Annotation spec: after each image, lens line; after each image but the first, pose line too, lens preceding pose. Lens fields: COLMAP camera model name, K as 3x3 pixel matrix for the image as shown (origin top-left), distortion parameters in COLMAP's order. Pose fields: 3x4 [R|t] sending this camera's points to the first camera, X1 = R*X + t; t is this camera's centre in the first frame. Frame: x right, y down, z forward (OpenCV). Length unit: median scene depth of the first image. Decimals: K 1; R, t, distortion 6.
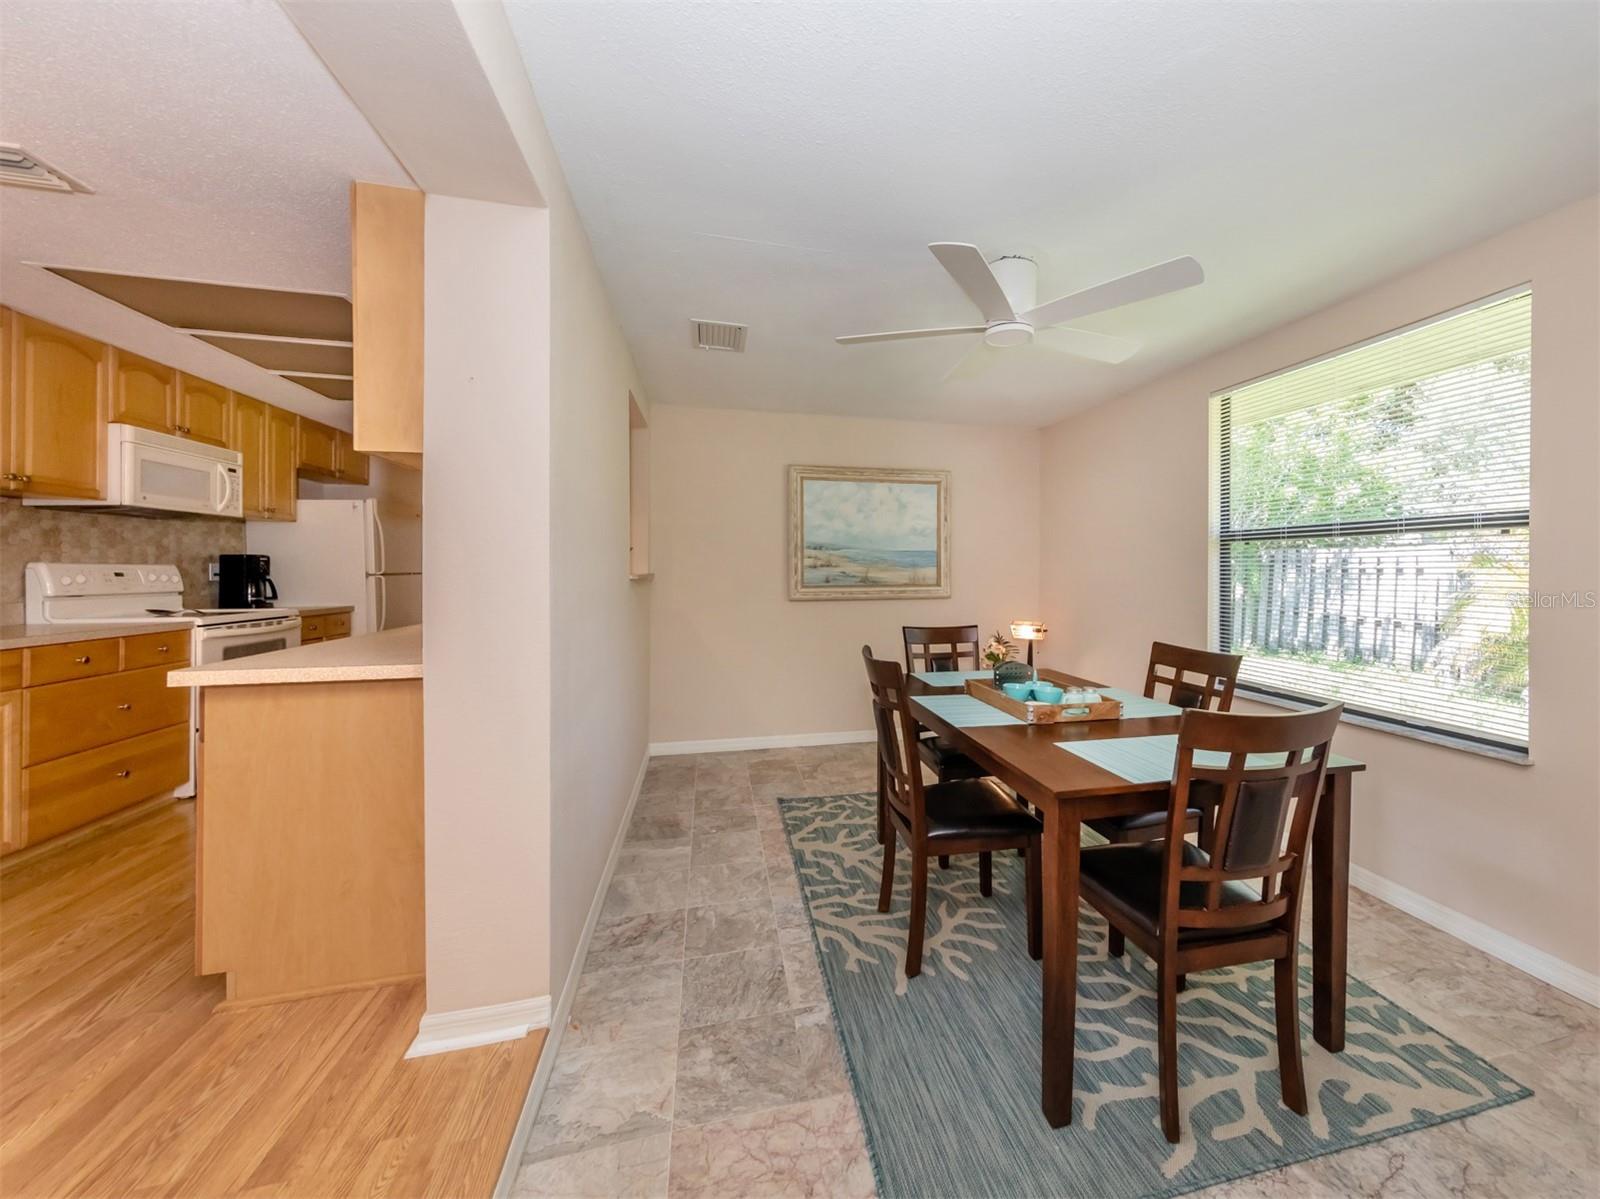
lens RADIAL K [[601.8, 0, 874.6], [0, 601.8, 567.7], [0, 0, 1]] dist [0.003719, 0.000081]
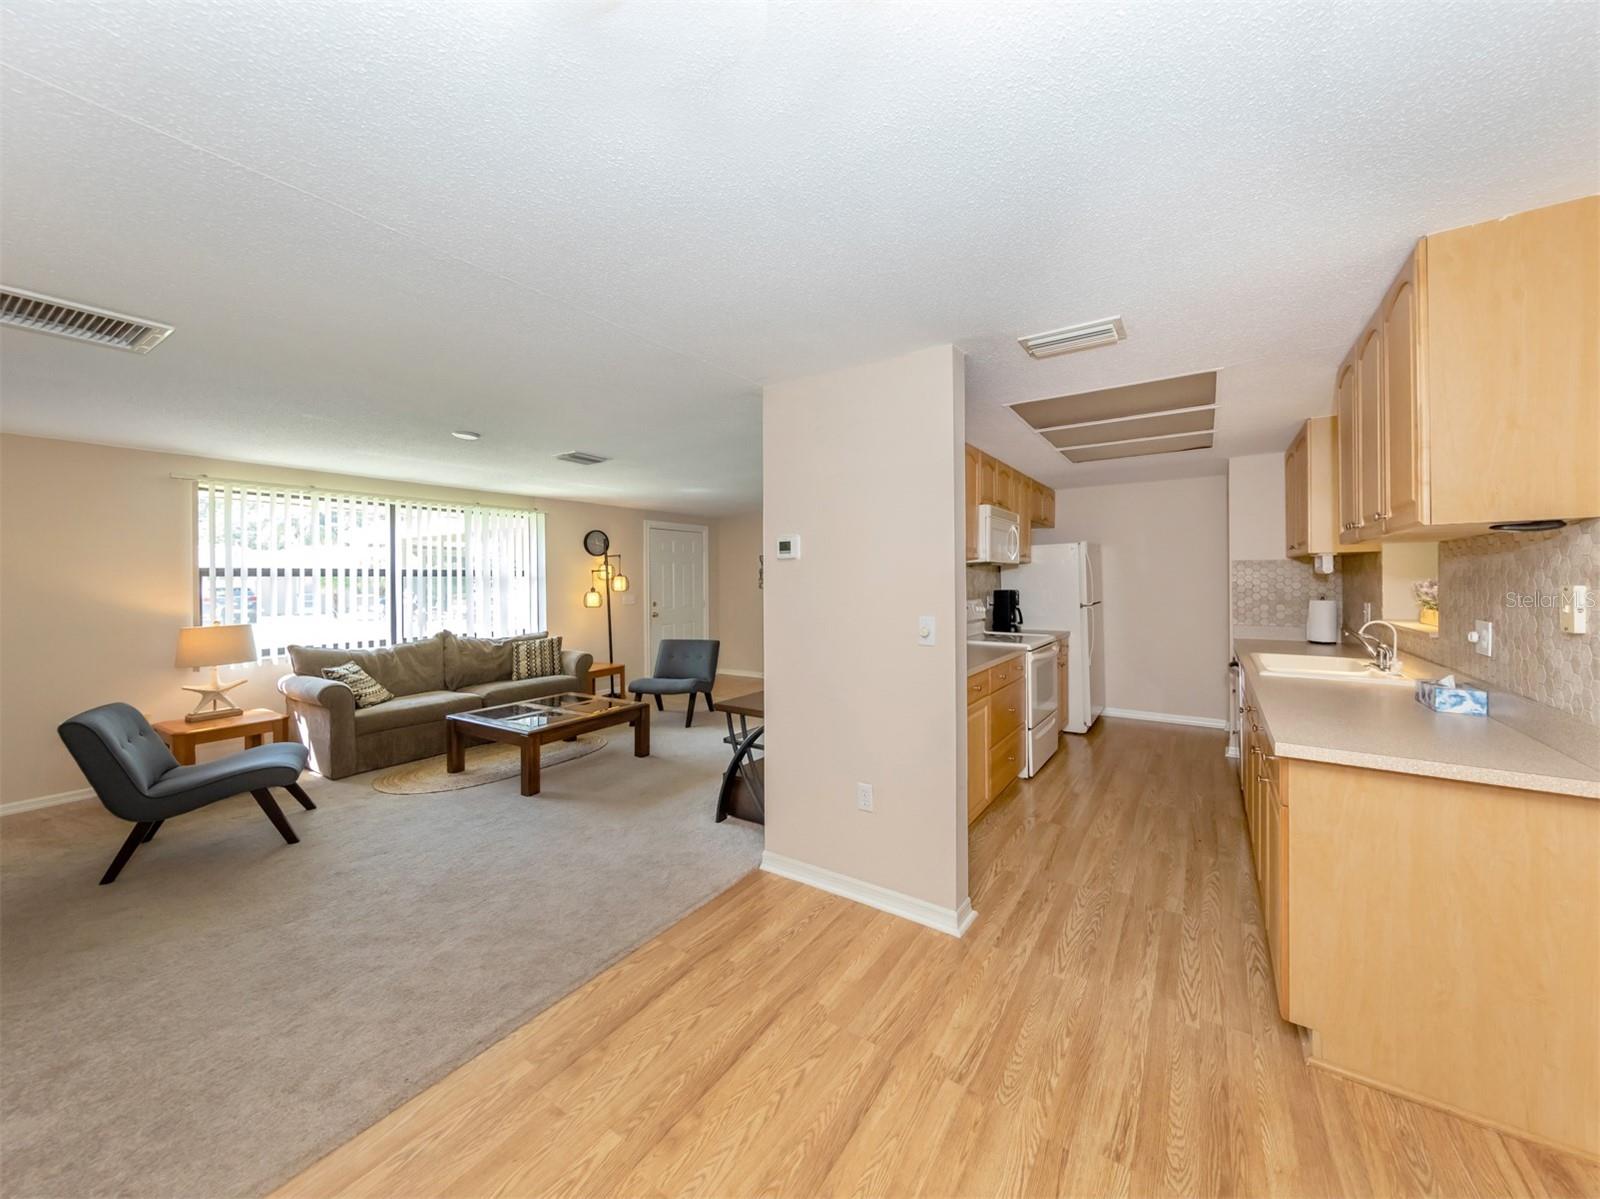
lens RADIAL K [[574.7, 0, 848.2], [0, 574.7, 571.3], [0, 0, 1]] dist [0.002446, 0.000115]
pose [[0.677982, -0.010585, -0.735002, -0.460243], [0.005019, 0.999940, -0.009771, -0.068592], [0.735061, 0.002936, 0.677994, -0.152503]]
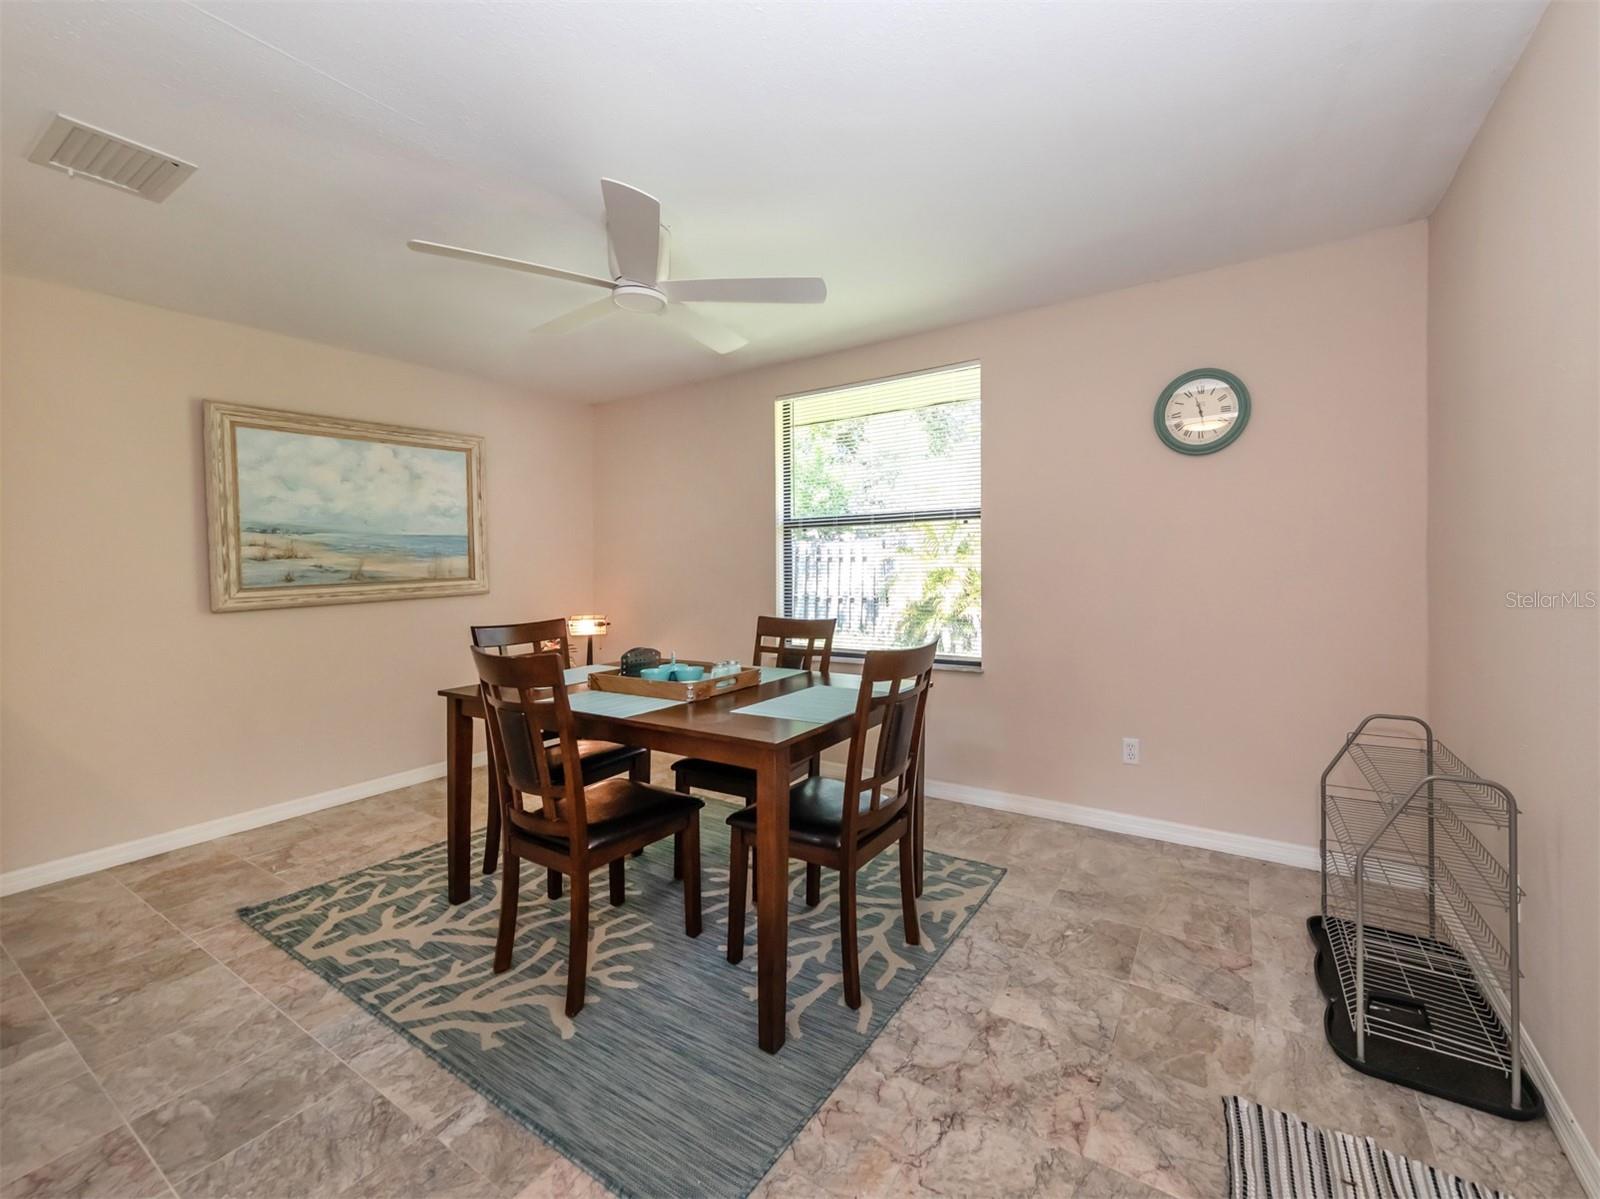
lens RADIAL K [[635.3, 0, 869.8], [0, 635.3, 570.7], [0, 0, 1]] dist [0.014682, -0.005317]
pose [[0.712570, -0.028470, 0.701023, -0.163773], [0.021437, 0.999593, 0.018806, 0.018802], [-0.701274, 0.001627, 0.712890, 0.026037]]
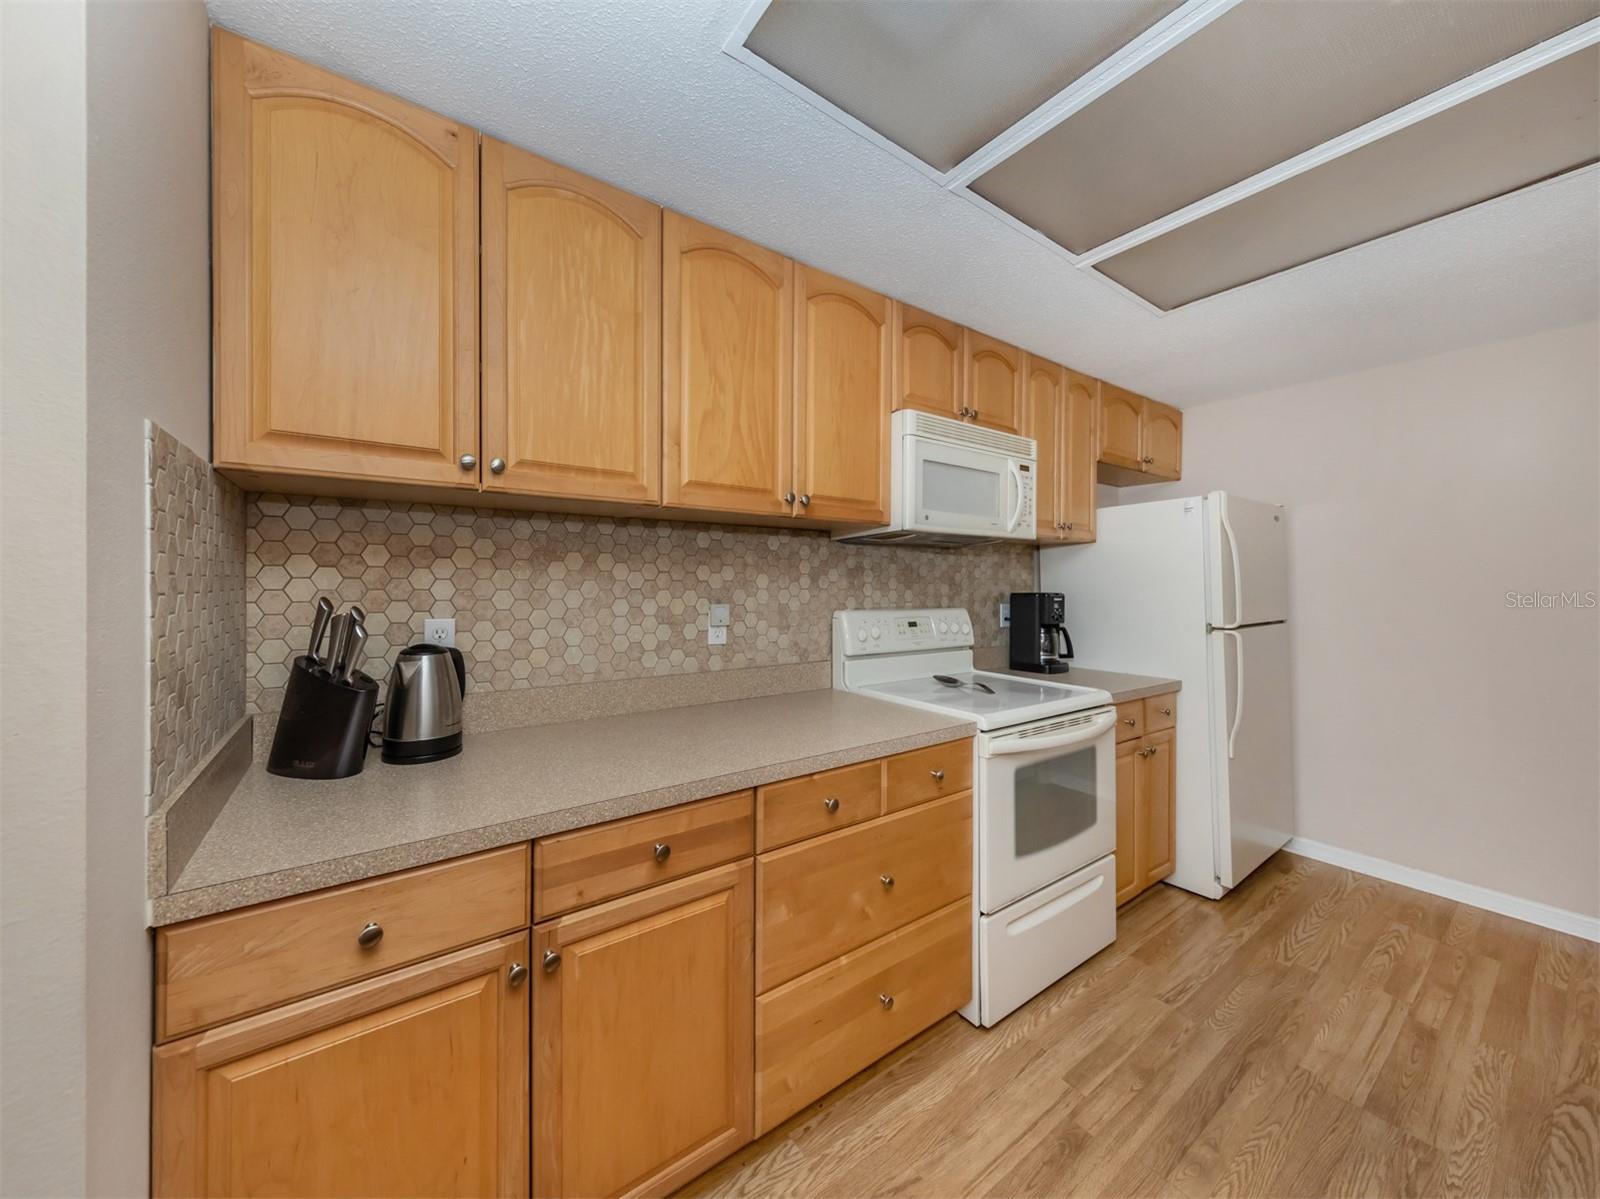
lens RADIAL K [[566.5, 0, 749.0], [0, 566.5, 579.4], [0, 0, 1]] dist [0.001100, -0.000013]
pose [[0.309792, -0.004168, -0.950795, -0.682700], [-0.002313, 0.999984, -0.005137, -0.043722], [0.950801, 0.003790, 0.309778, 0.627994]]
